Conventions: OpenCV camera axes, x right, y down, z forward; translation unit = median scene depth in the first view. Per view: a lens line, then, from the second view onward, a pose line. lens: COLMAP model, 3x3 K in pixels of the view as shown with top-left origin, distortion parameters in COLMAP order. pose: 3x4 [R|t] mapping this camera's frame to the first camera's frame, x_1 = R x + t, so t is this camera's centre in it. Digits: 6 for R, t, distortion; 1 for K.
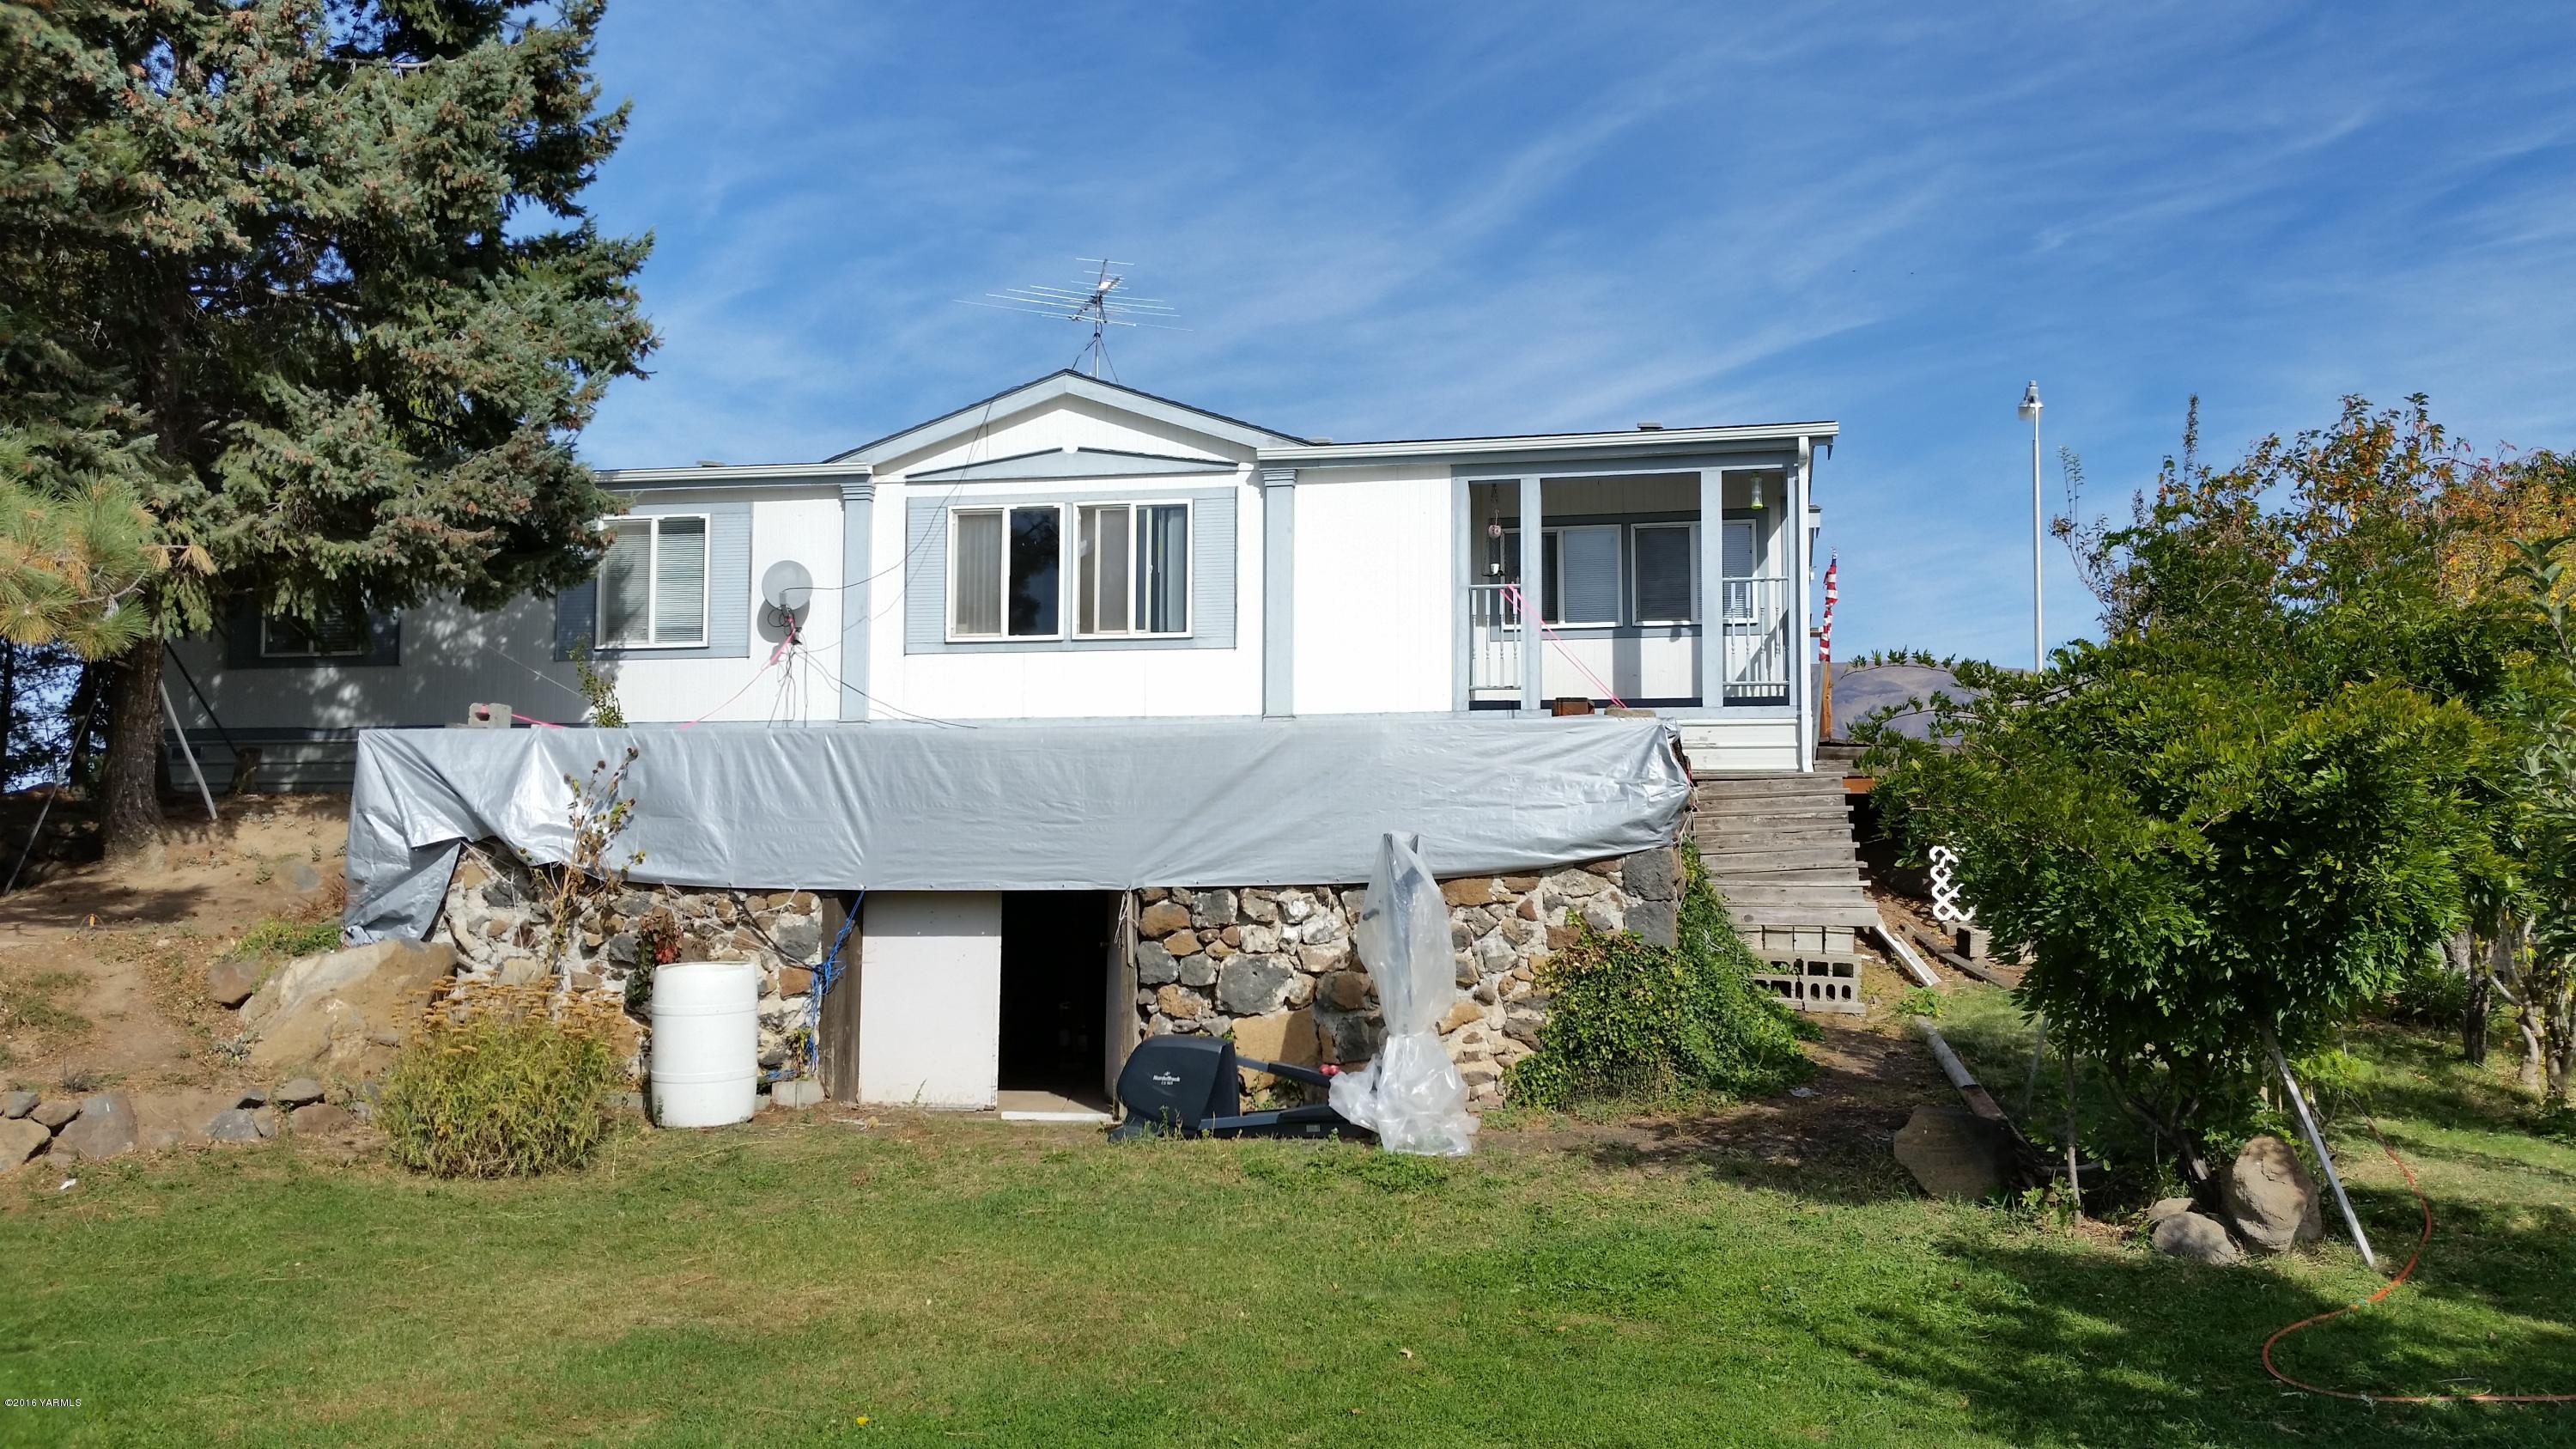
lens RADIAL K [[2119.2, 0, 1321.8], [0, 2119.2, 738.5], [0, 0, 1]] dist [0.140265, -0.287638]
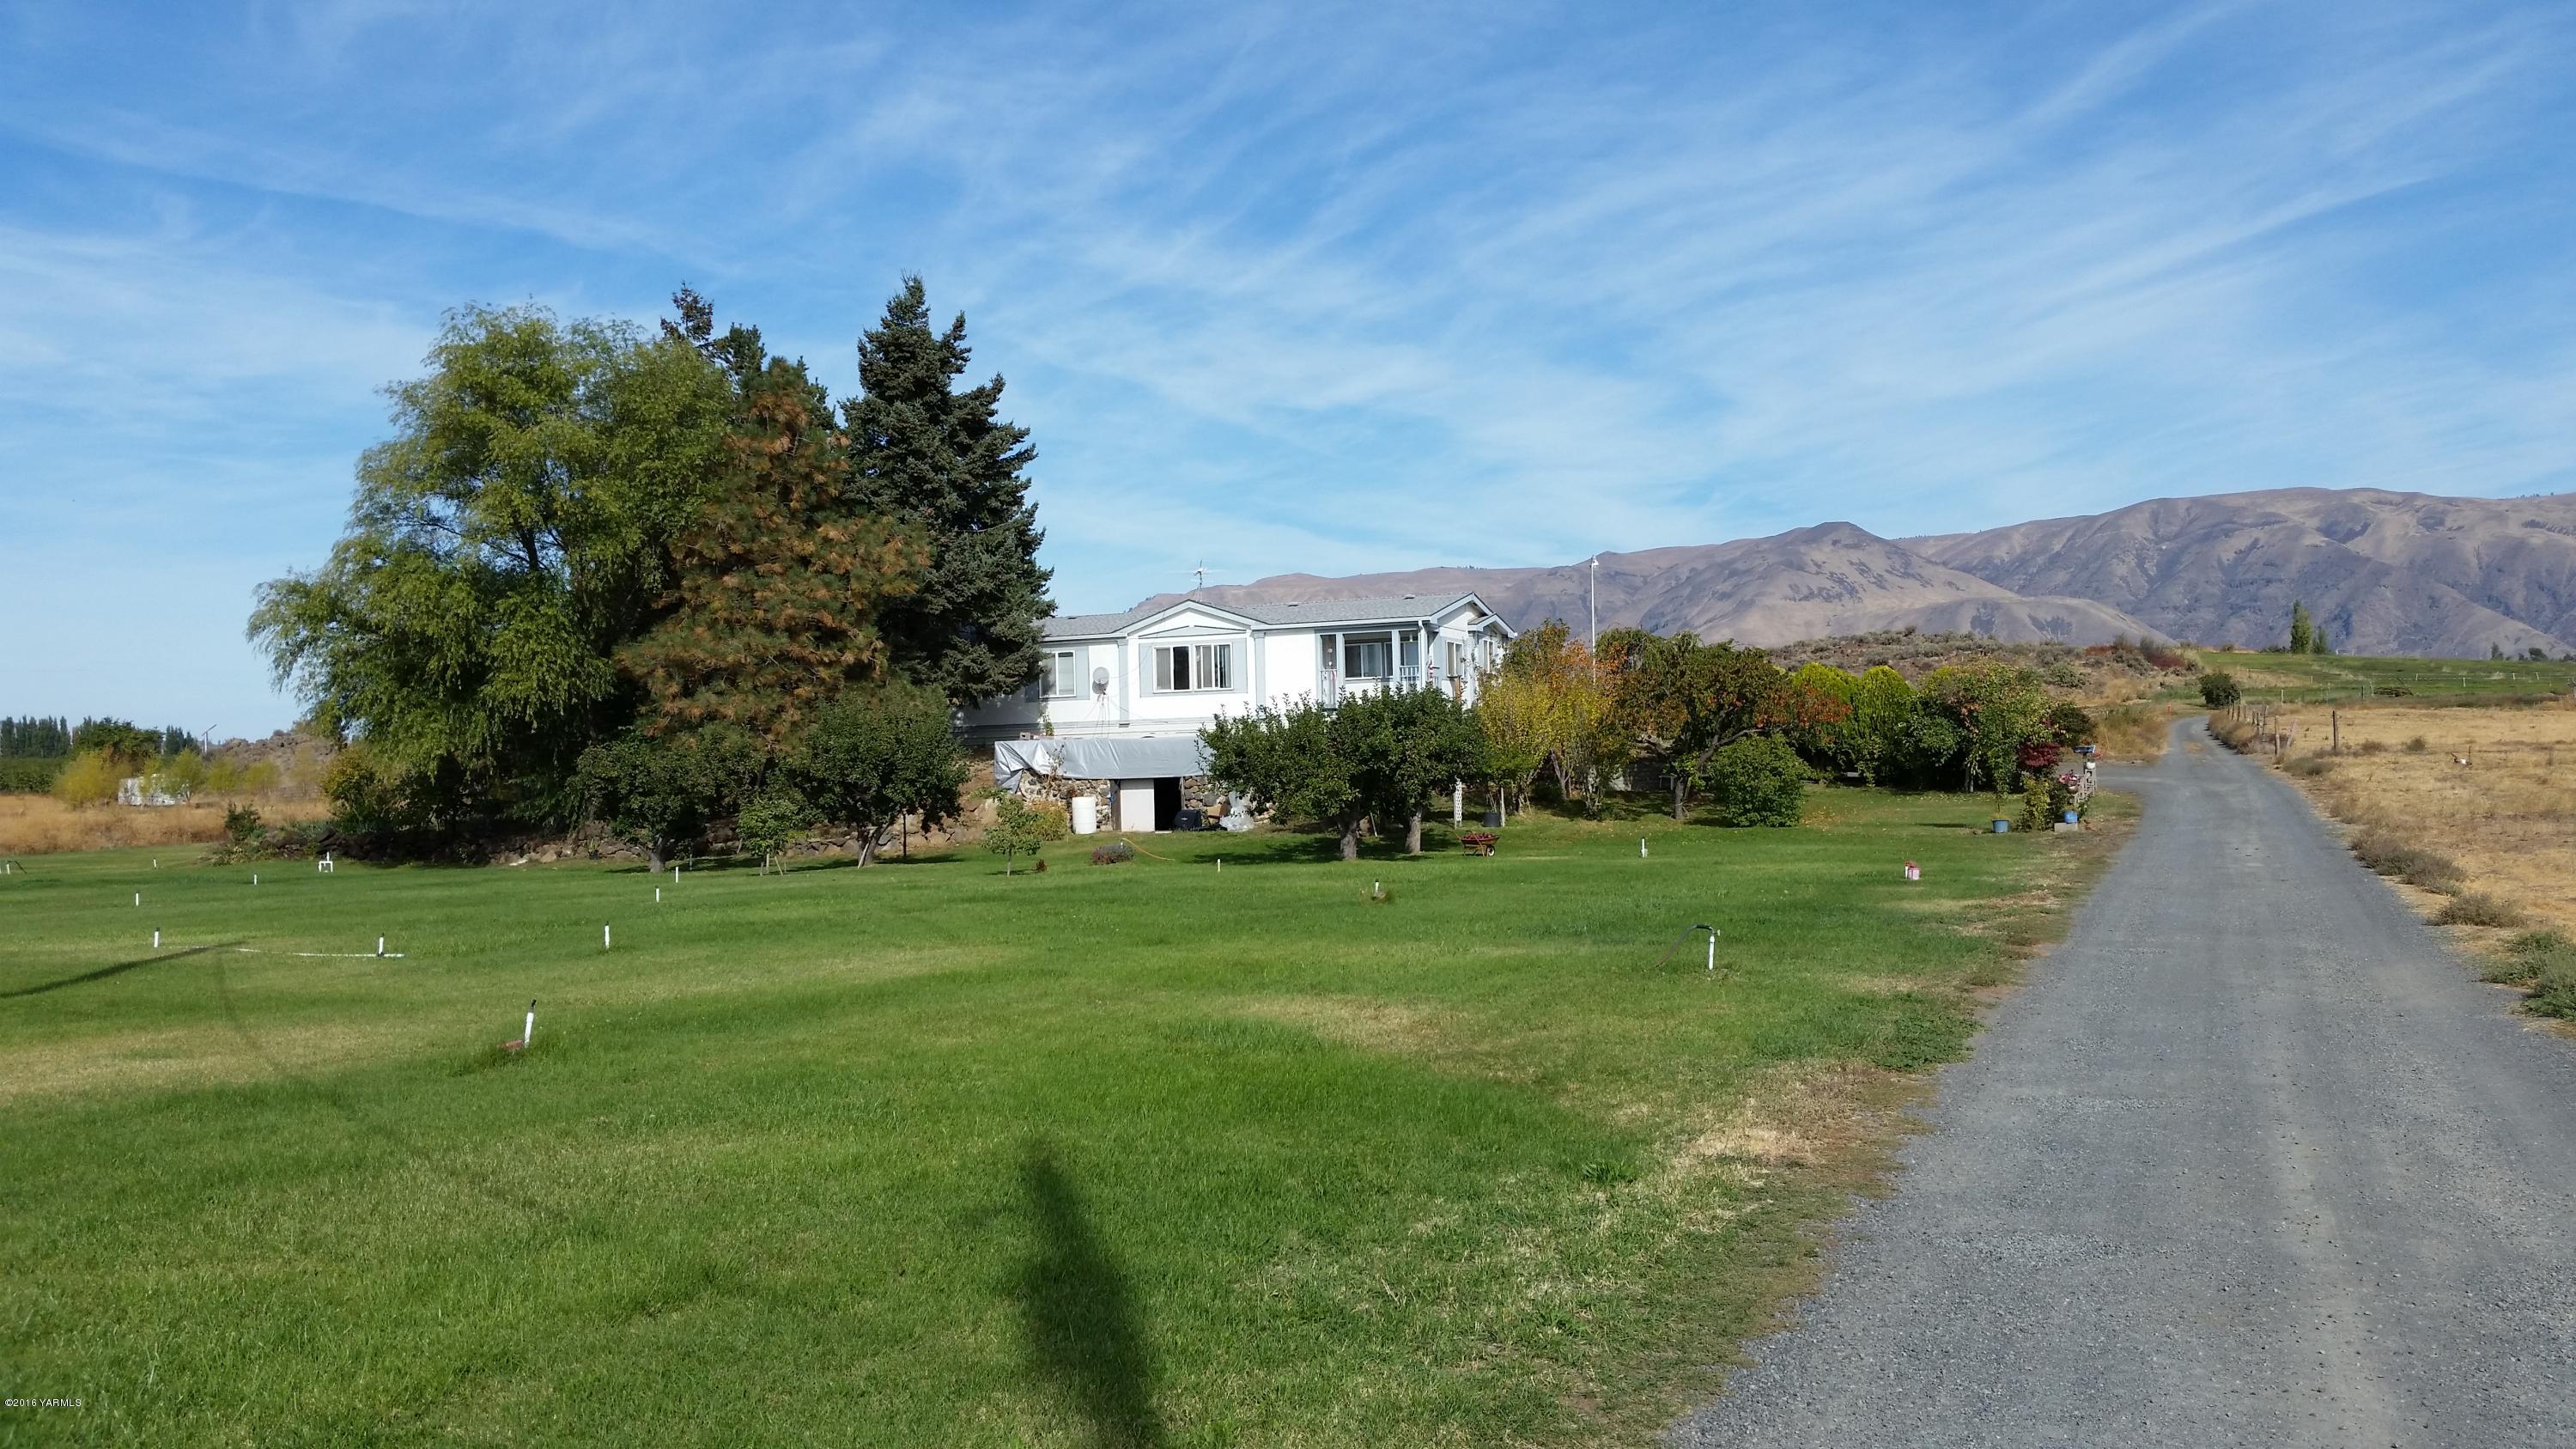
lens RADIAL K [[2119.2, 0, 1321.8], [0, 2119.2, 738.5], [0, 0, 1]] dist [0.140265, -0.287638]
pose [[0.986688, -0.034920, -0.158832, 0.638468], [0.044469, 0.997385, 0.056971, -0.171569], [0.156427, -0.063276, 0.985661, -2.298503]]
